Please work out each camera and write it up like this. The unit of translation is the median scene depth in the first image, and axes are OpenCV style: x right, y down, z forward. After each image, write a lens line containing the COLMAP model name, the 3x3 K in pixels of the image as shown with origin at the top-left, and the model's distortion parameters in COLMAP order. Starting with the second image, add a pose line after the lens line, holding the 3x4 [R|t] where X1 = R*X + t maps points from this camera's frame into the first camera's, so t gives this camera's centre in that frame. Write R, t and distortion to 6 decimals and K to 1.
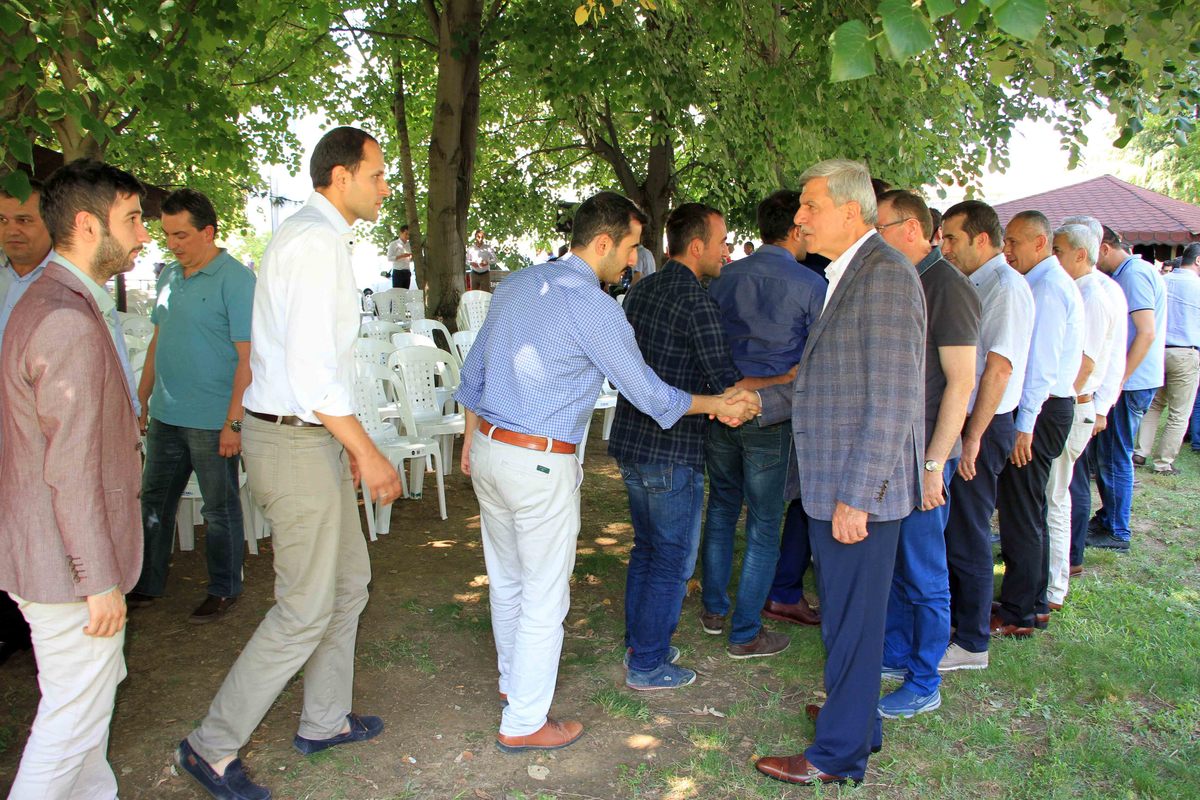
lens RADIAL K [[980.3, 0, 602.8], [0, 980.3, 396.2], [0, 0, 1]] dist [-0.167042, 0.130641]
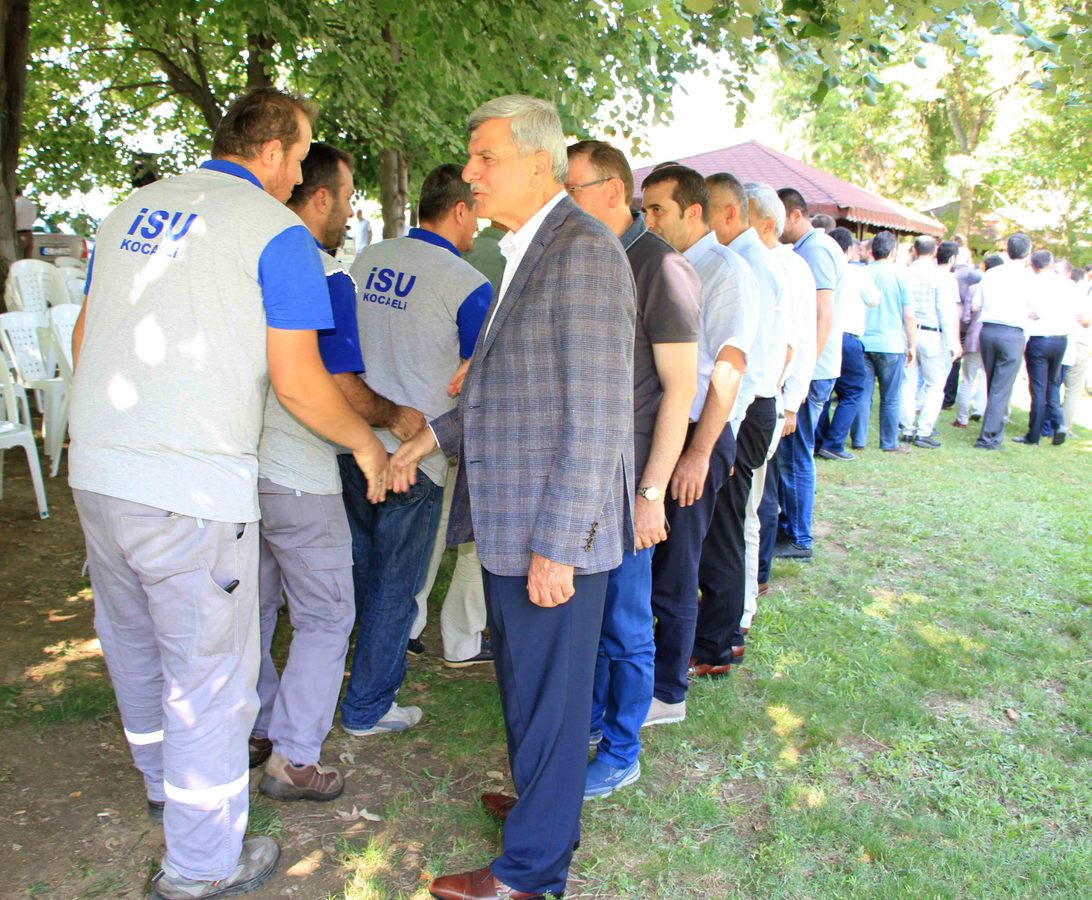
lens RADIAL K [[1093.3, 0, 523.6], [0, 1093.3, 453.9], [0, 0, 1]] dist [-0.120469, 0.000000]
pose [[0.956188, -0.032709, 0.290921, -0.004723], [0.012124, 0.997310, 0.072283, -0.017448], [-0.292503, -0.065589, 0.954013, 0.111650]]
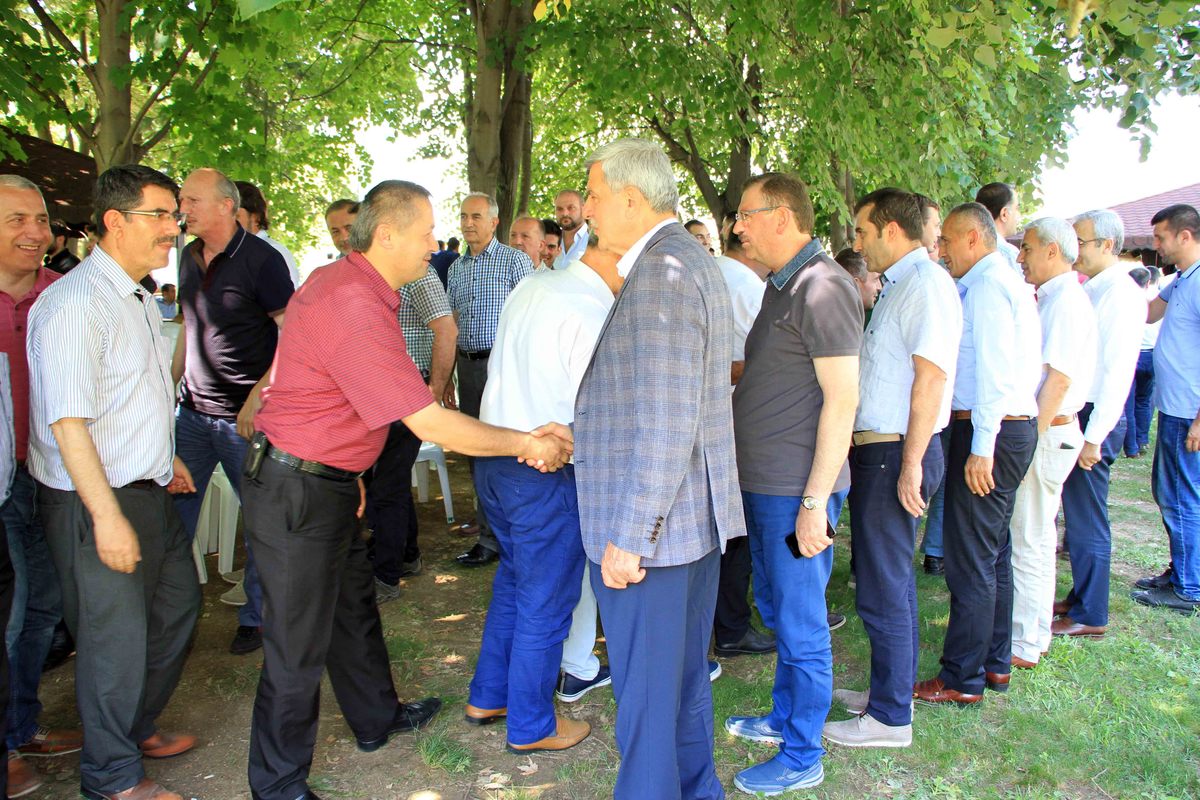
lens RADIAL K [[980.3, 0, 592.7], [0, 980.3, 392.0], [0, 0, 1]] dist [-0.167042, 0.130641]
pose [[0.989315, 0.011122, -0.145366, 0.202228], [-0.013619, 0.999776, -0.016198, -0.004123], [0.145153, 0.018005, 0.989245, 0.093499]]
